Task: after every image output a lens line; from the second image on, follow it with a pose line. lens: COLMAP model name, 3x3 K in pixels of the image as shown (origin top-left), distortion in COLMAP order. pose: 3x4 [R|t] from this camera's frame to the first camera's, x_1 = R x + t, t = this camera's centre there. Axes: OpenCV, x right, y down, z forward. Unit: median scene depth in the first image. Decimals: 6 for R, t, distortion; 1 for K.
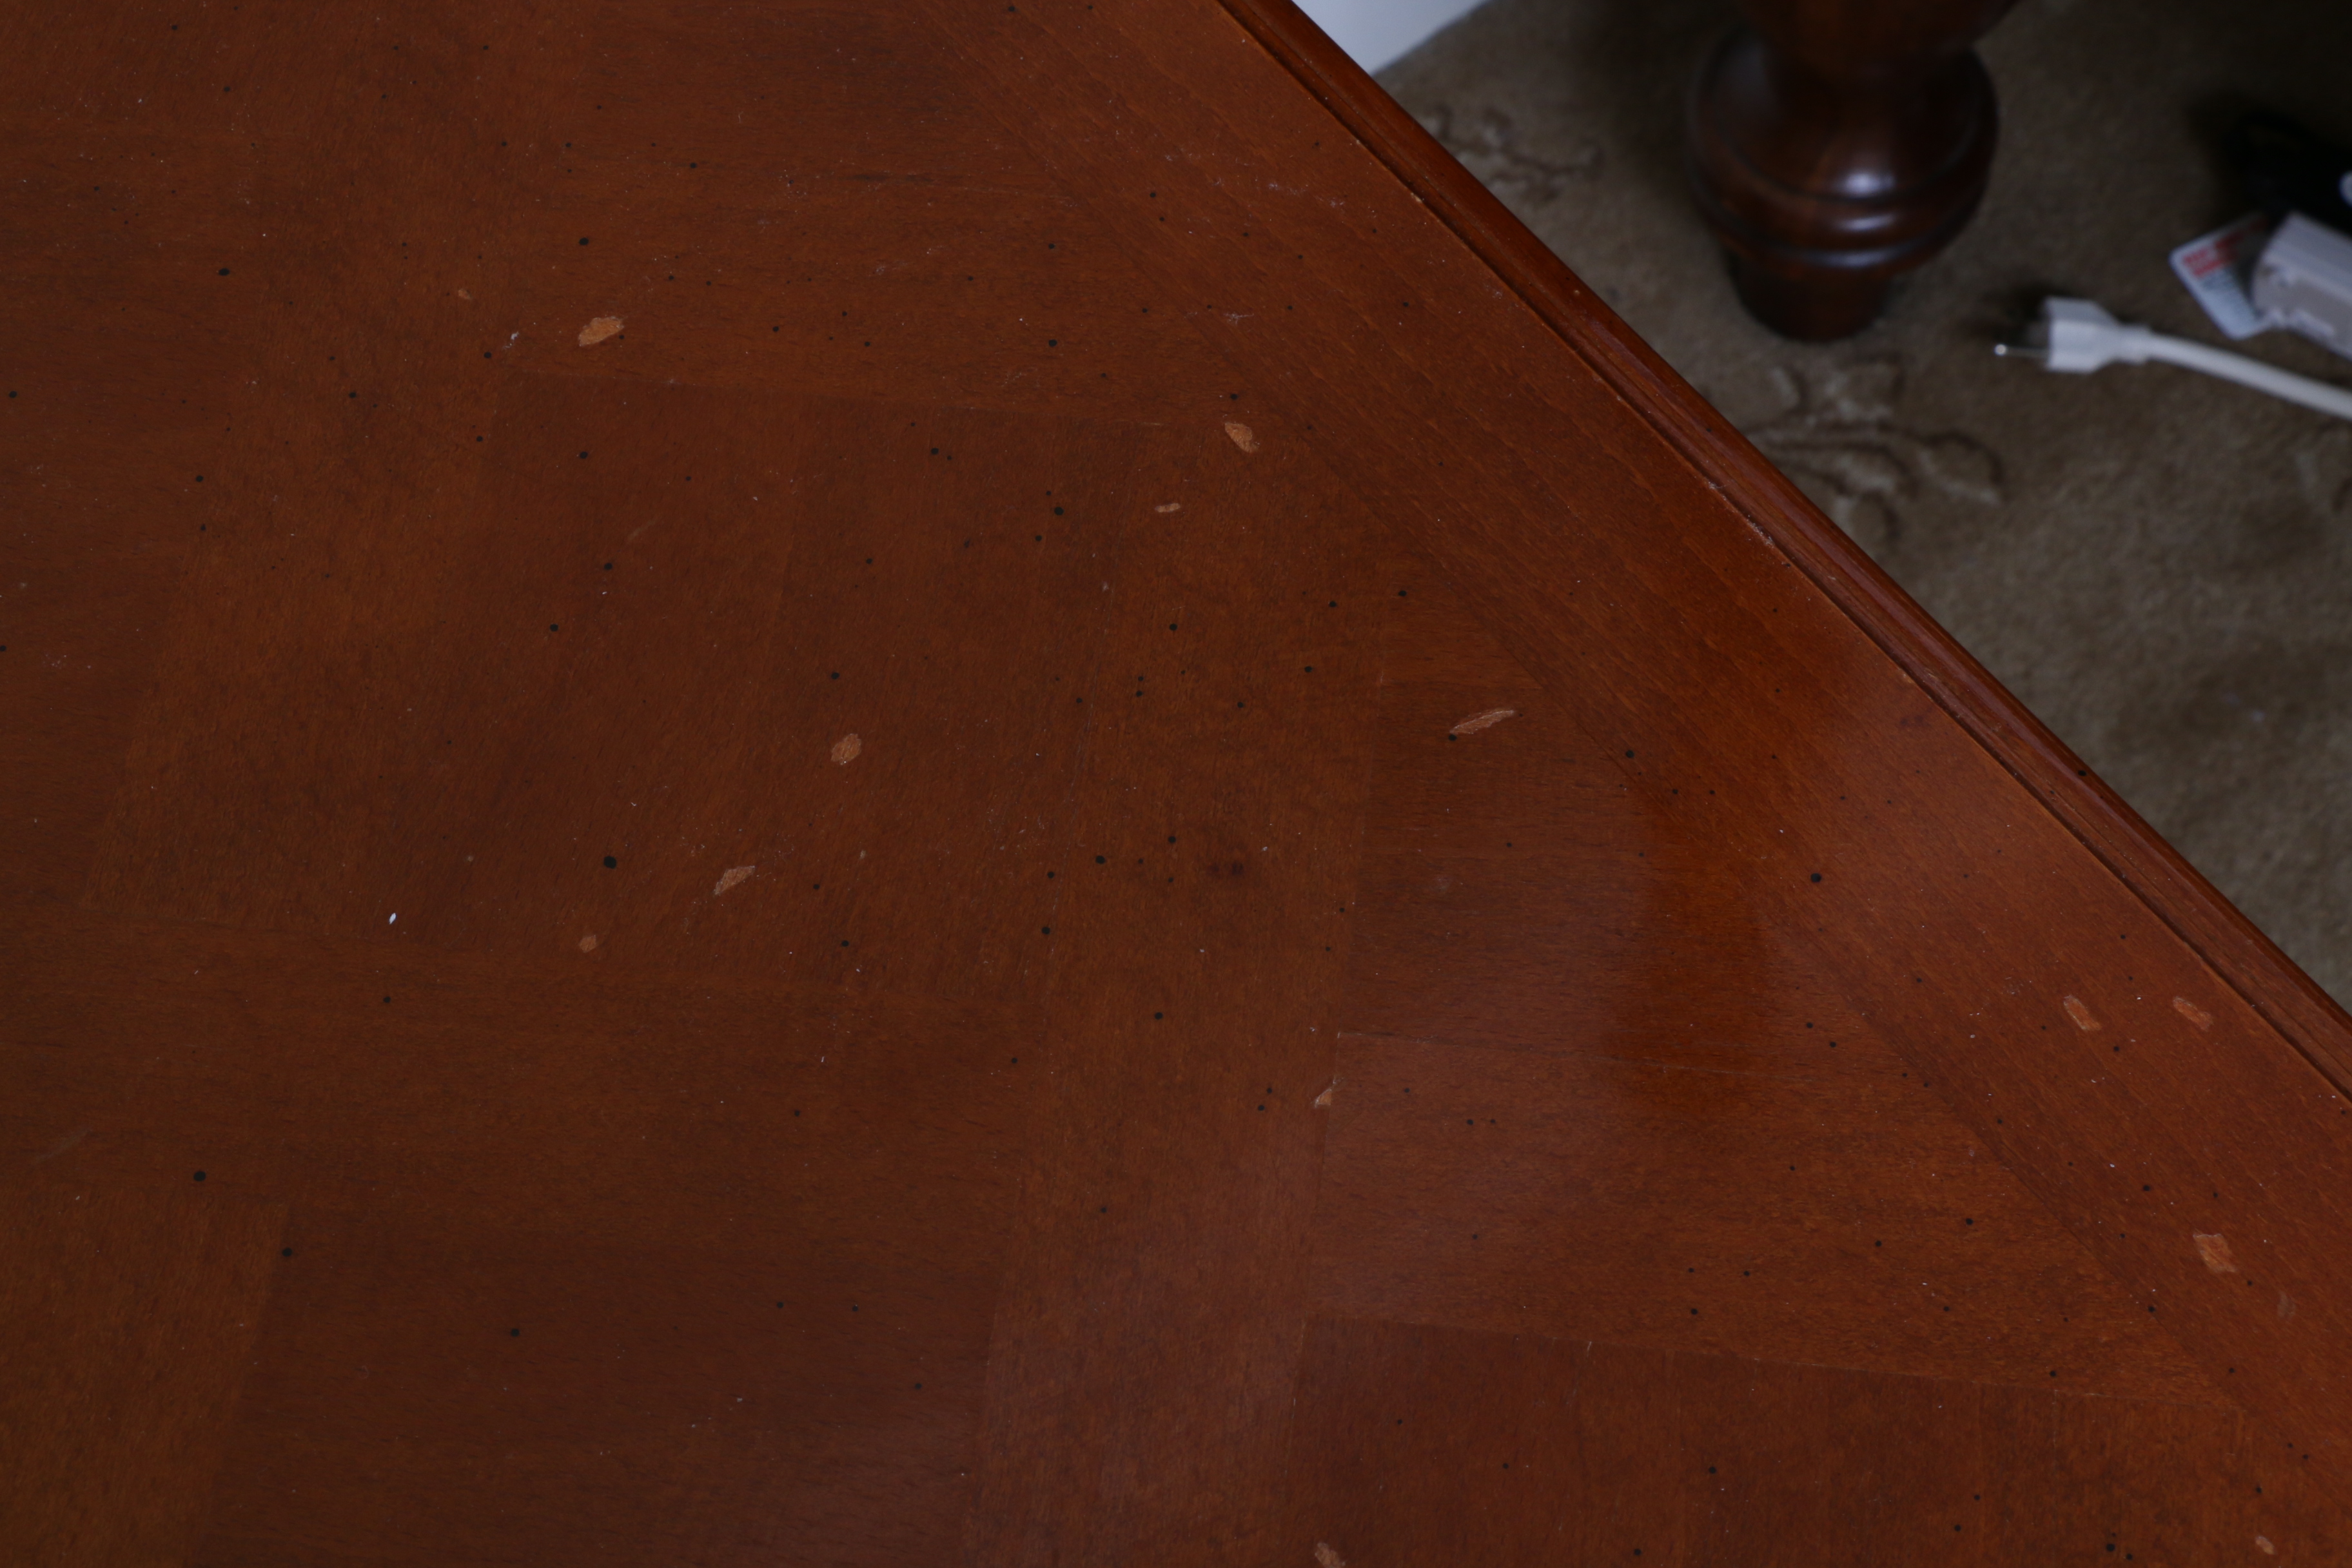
lens RADIAL K [[4095.9, 0, 1171.3], [0, 4095.9, 793.9], [0, 0, 1]] dist [0.116959, 0.000000]
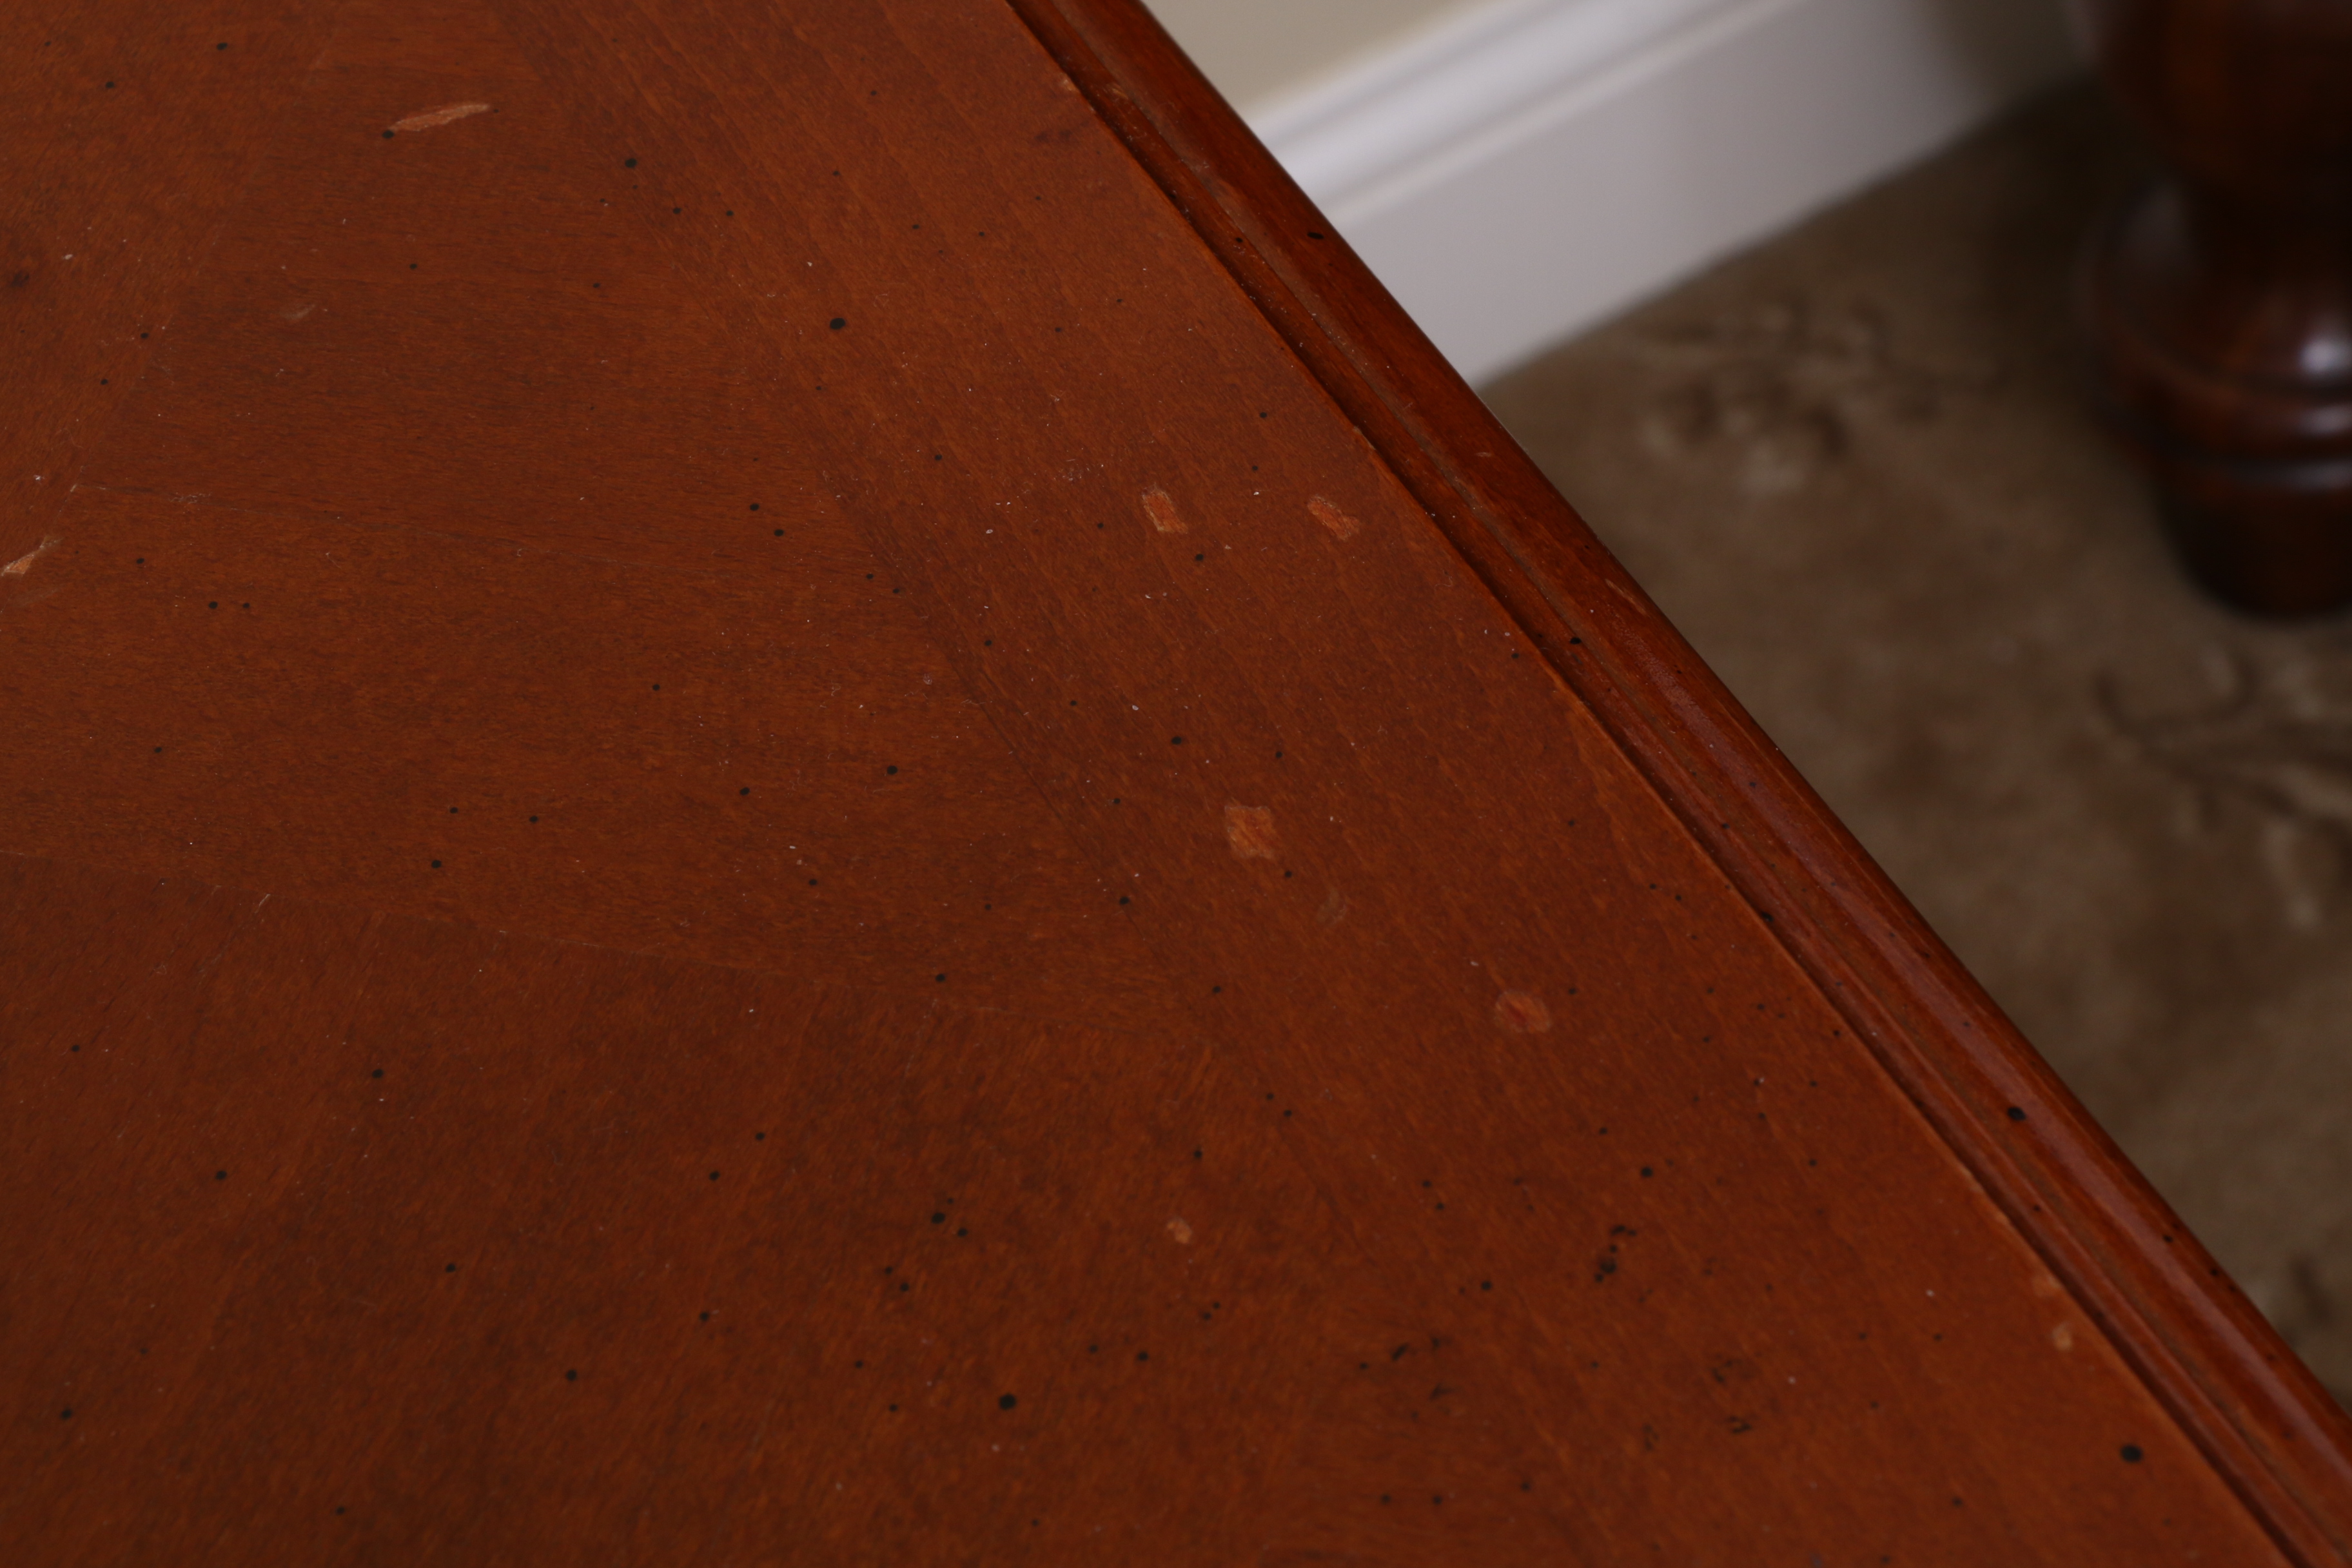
lens RADIAL K [[5269.9, 0, 1178.8], [0, 5269.9, 776.8], [0, 0, 1]] dist [0.124147, 0.000000]
pose [[0.972428, 0.059681, -0.225436, 0.412017], [-0.104385, 0.975842, -0.191929, 0.251259], [0.208535, 0.210170, 0.955166, 0.233459]]
